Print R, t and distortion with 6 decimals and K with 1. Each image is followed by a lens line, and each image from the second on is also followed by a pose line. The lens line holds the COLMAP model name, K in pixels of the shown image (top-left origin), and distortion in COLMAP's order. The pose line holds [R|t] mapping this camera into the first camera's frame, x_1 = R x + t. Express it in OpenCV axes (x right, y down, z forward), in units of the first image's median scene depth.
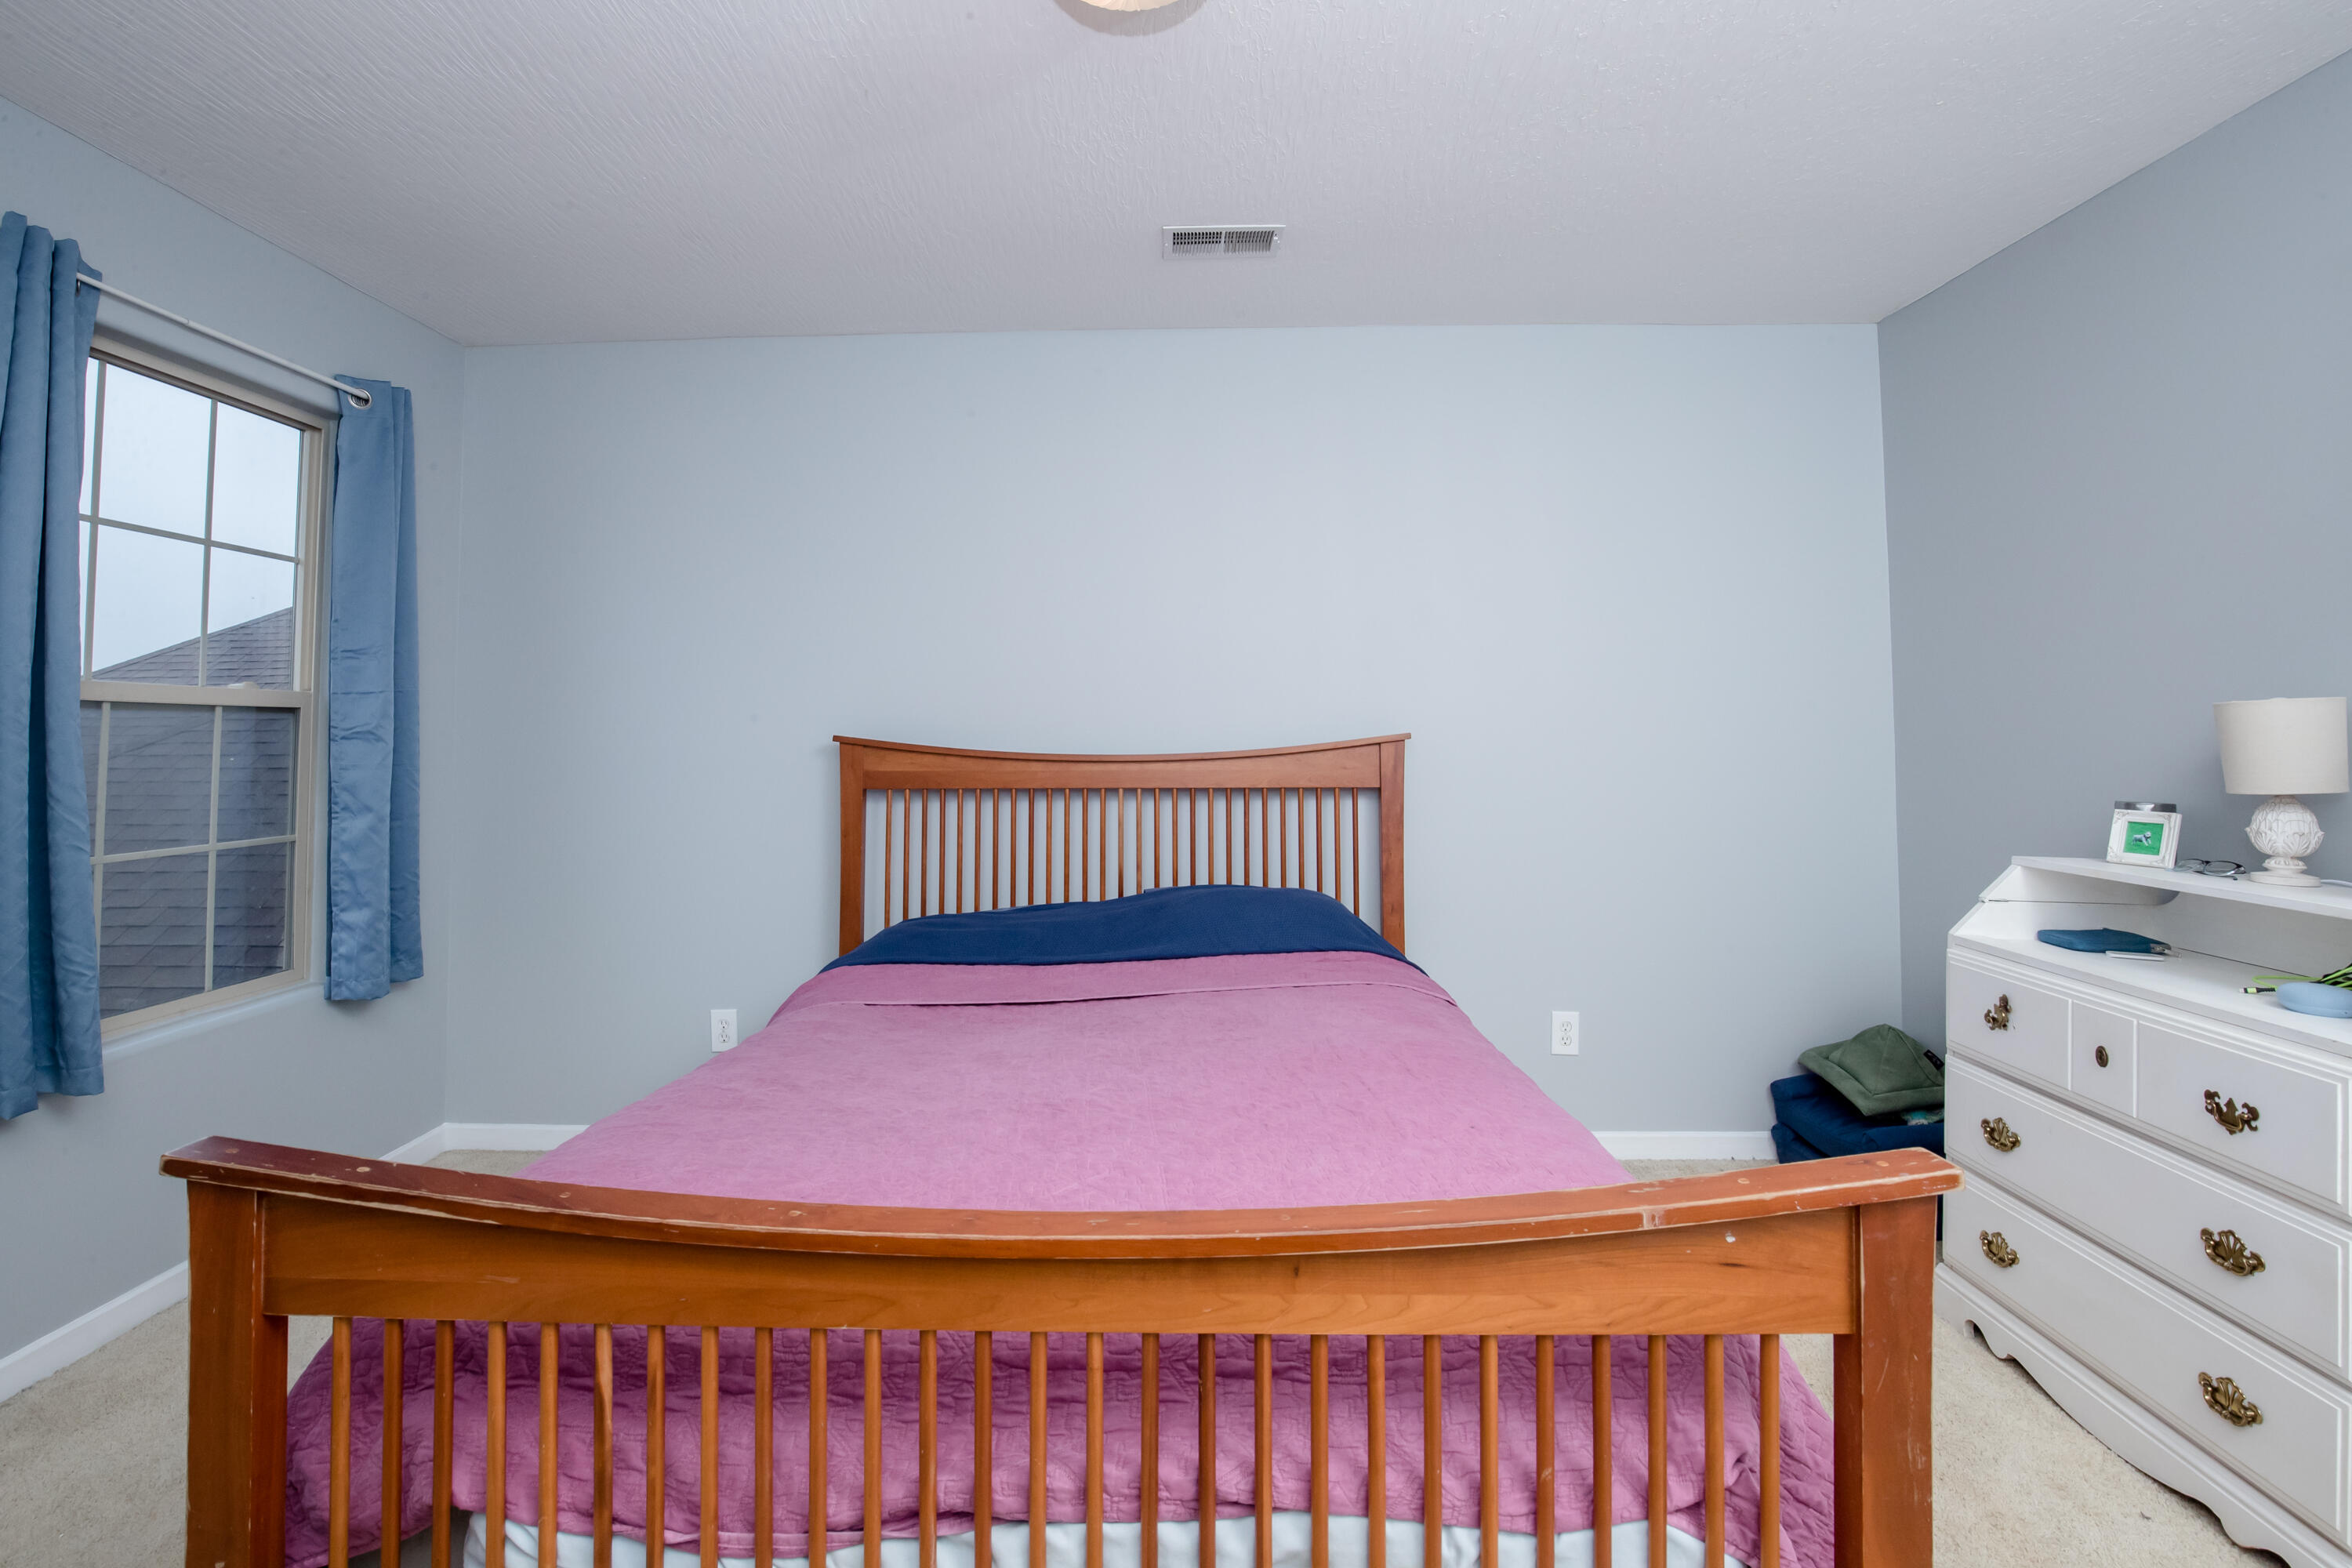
lens RADIAL K [[1124.1, 0, 1172.0], [0, 1124.1, 685.7], [0, 0, 1]] dist [-0.002269, 0.000189]
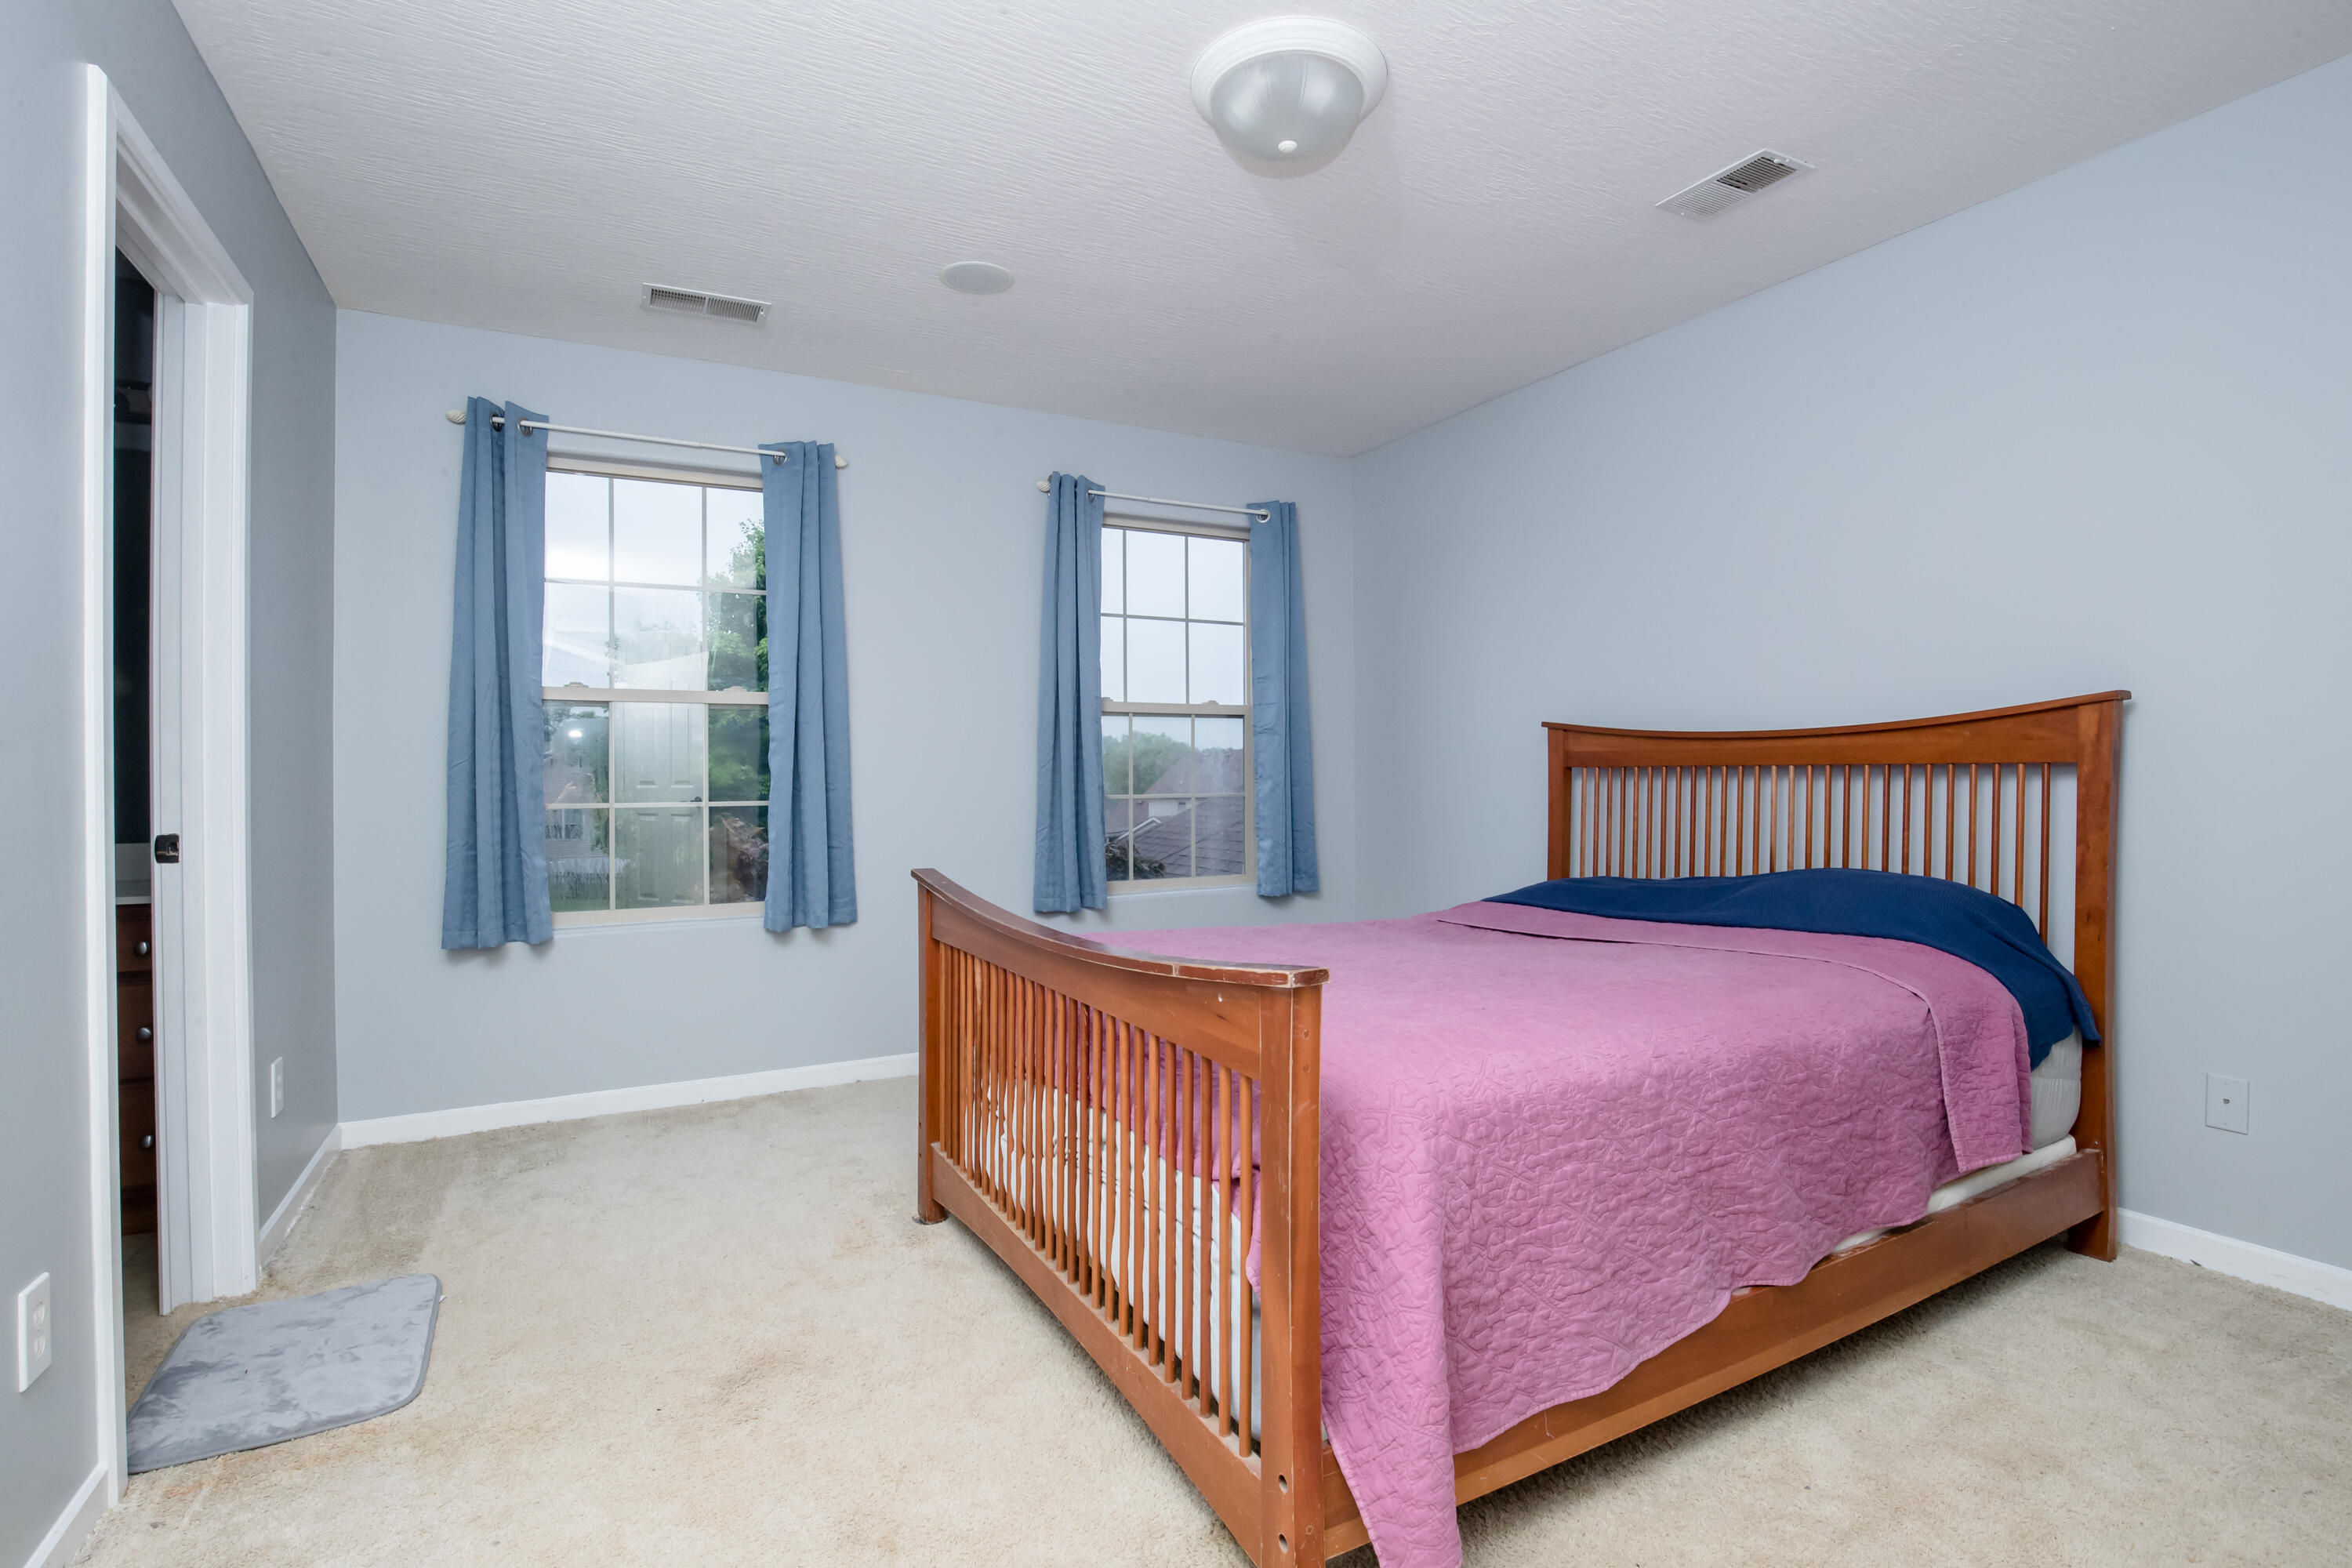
lens RADIAL K [[1097.8, 0, 1176.0], [0, 1097.8, 784.0], [0, 0, 1]] dist [-0.001979, -0.000229]
pose [[0.524819, 0.012193, -0.851126, 0.522683], [0.044342, 0.998148, 0.041642, 0.048343], [0.850058, -0.059595, 0.523307, 0.070517]]
